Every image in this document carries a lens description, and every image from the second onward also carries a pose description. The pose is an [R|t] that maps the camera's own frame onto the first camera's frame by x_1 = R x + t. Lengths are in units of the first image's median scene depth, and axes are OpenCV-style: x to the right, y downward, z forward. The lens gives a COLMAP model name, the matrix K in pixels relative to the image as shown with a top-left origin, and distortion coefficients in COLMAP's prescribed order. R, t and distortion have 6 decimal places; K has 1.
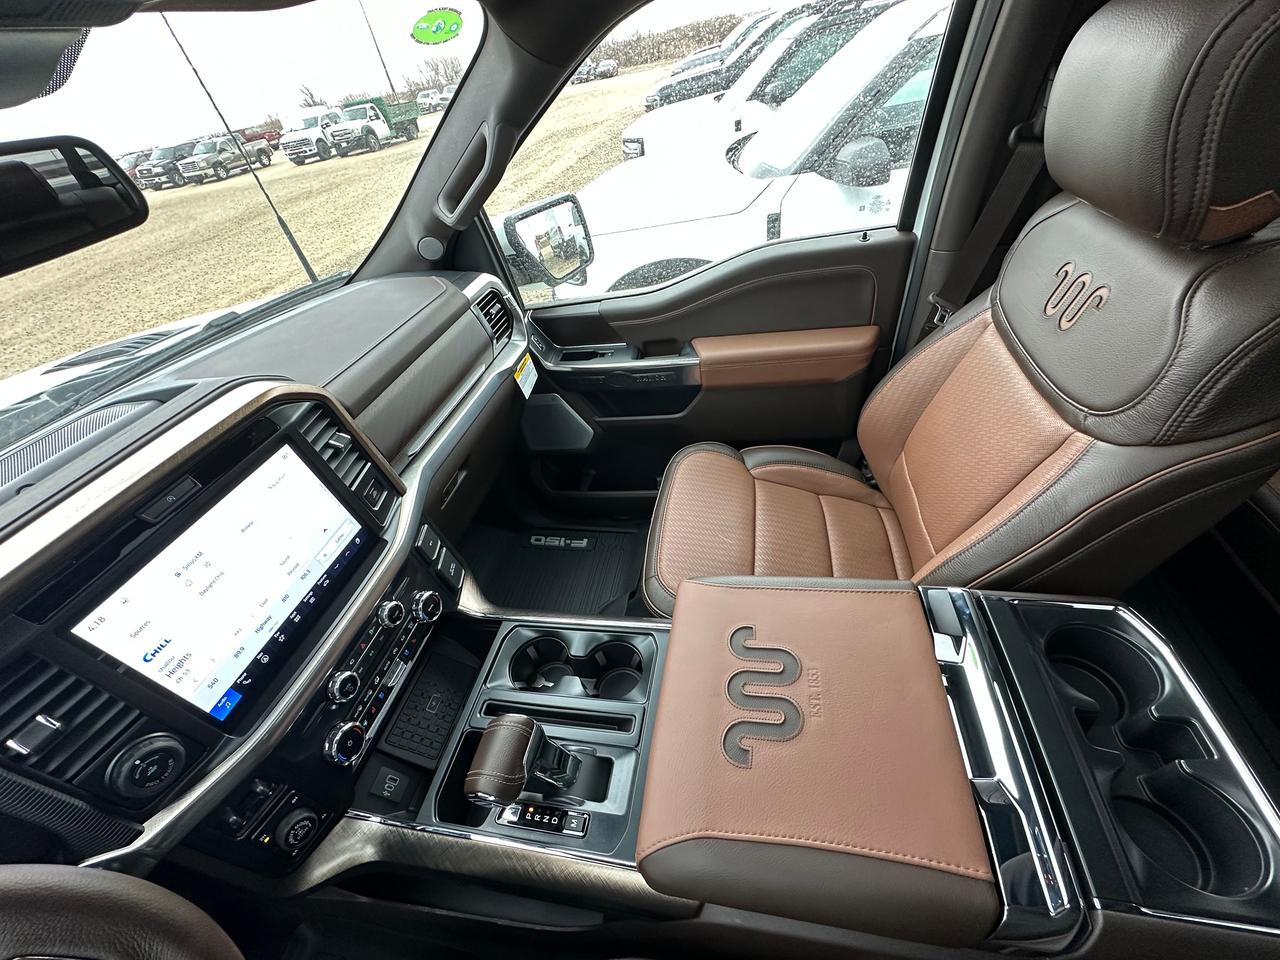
lens RADIAL K [[509.2, 0, 641.7], [0, 509.2, 483.5], [0, 0, 1]] dist [0.000019, -0.000261]
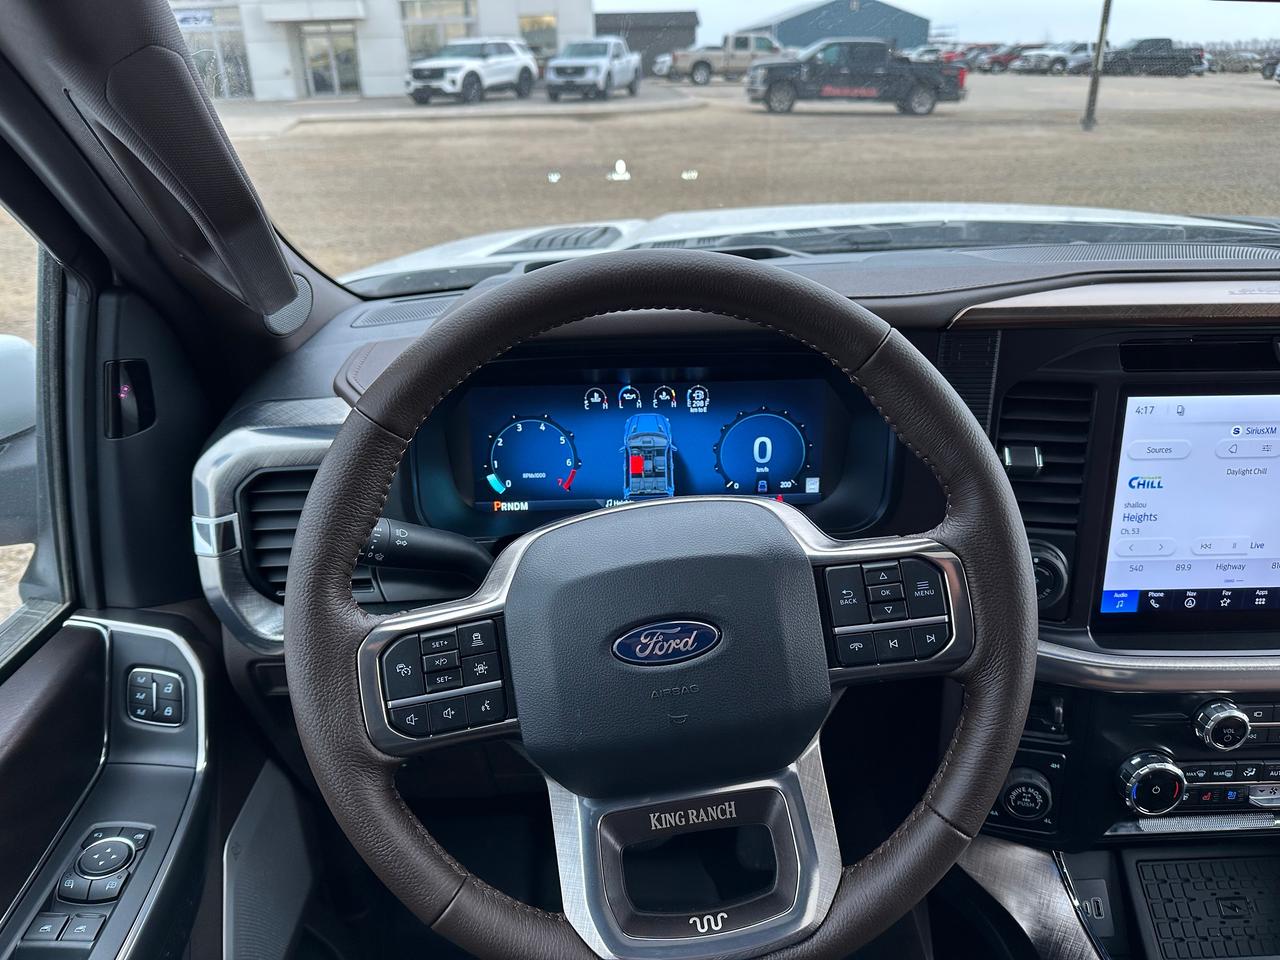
lens RADIAL K [[886.9, 0, 639.2], [0, 886.9, 472.7], [0, 0, 1]] dist [-0.017493, -0.000633]
pose [[0.201691, 0.523910, -0.827550, -0.019658], [-0.649163, 0.704185, 0.287595, 0.349964], [0.733422, 0.479209, 0.482131, -0.161506]]
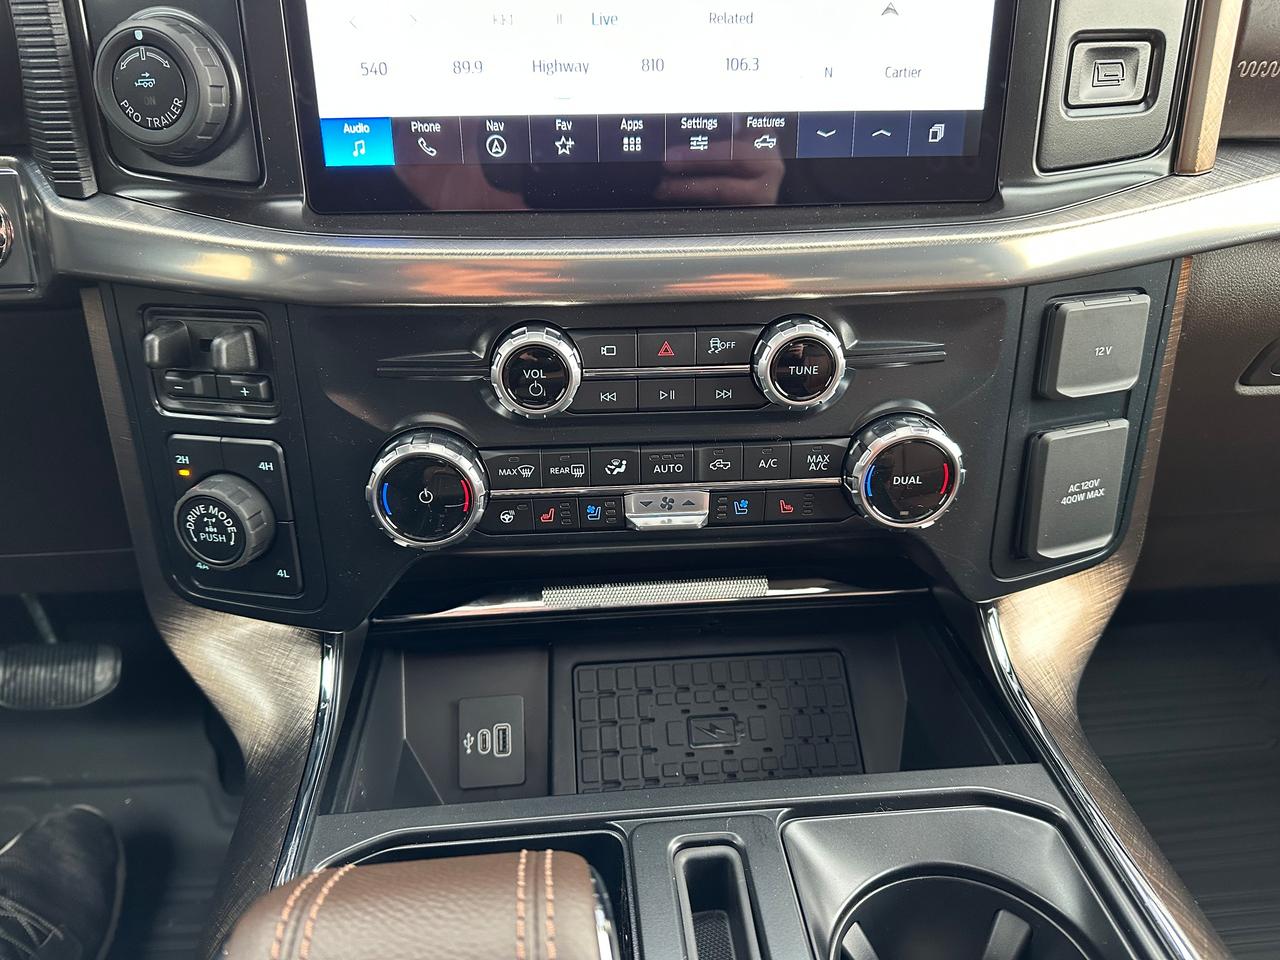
lens RADIAL K [[903.1, 0, 640.0], [0, 903.1, 480.0], [0, 0, 1]] dist [0.063812, -0.078940]
pose [[0.263169, 0.596238, -0.758447, -0.100278], [-0.657215, 0.686323, 0.311496, 0.234722], [0.706265, 0.416487, 0.572475, 0.781168]]
